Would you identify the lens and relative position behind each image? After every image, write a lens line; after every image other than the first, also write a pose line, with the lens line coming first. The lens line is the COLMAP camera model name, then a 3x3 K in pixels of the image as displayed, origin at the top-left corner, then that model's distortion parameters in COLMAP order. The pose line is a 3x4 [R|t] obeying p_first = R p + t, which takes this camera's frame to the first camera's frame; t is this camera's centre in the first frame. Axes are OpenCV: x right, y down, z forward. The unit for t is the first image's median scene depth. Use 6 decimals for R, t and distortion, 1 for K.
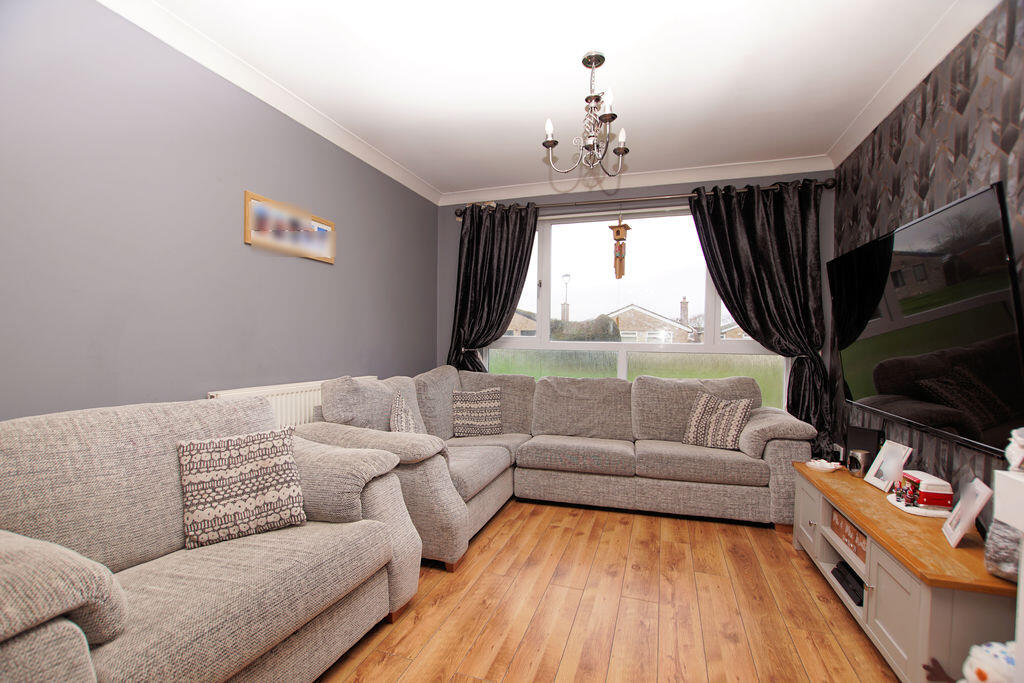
lens RADIAL K [[448.5, 0, 509.0], [0, 448.5, 357.0], [0, 0, 1]] dist [-0.023926, 0.000492]
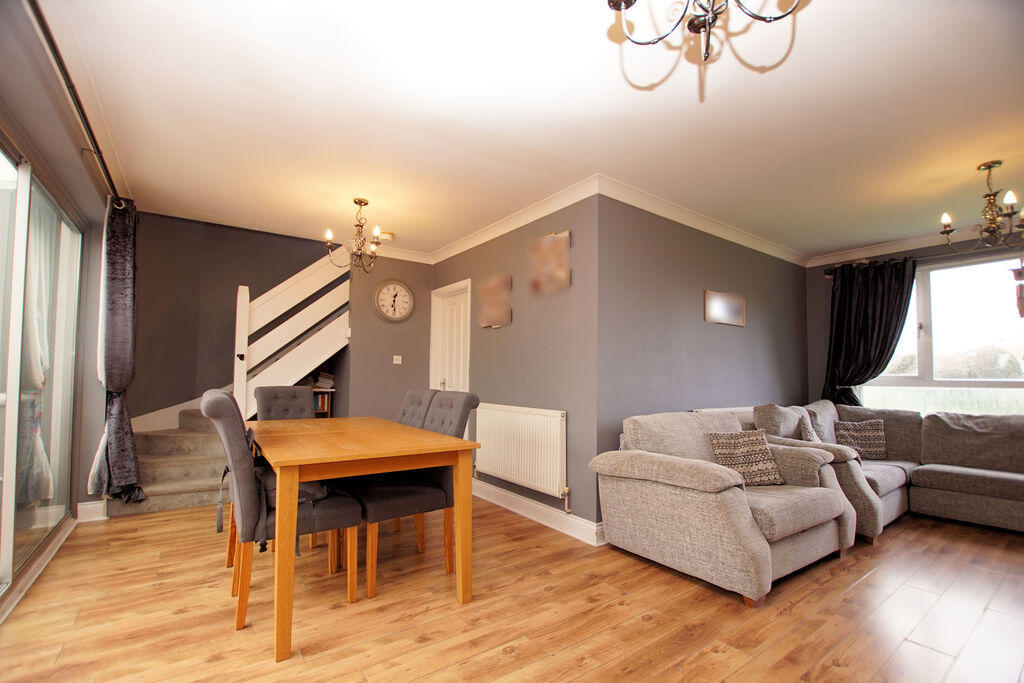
lens RADIAL K [[448.5, 0, 509.0], [0, 448.5, 357.0], [0, 0, 1]] dist [-0.023926, 0.000492]
pose [[0.813048, -0.027050, -0.581568, -0.141305], [-0.020786, 0.996934, -0.075430, 0.013531], [0.581826, 0.073416, 0.809993, -0.497187]]
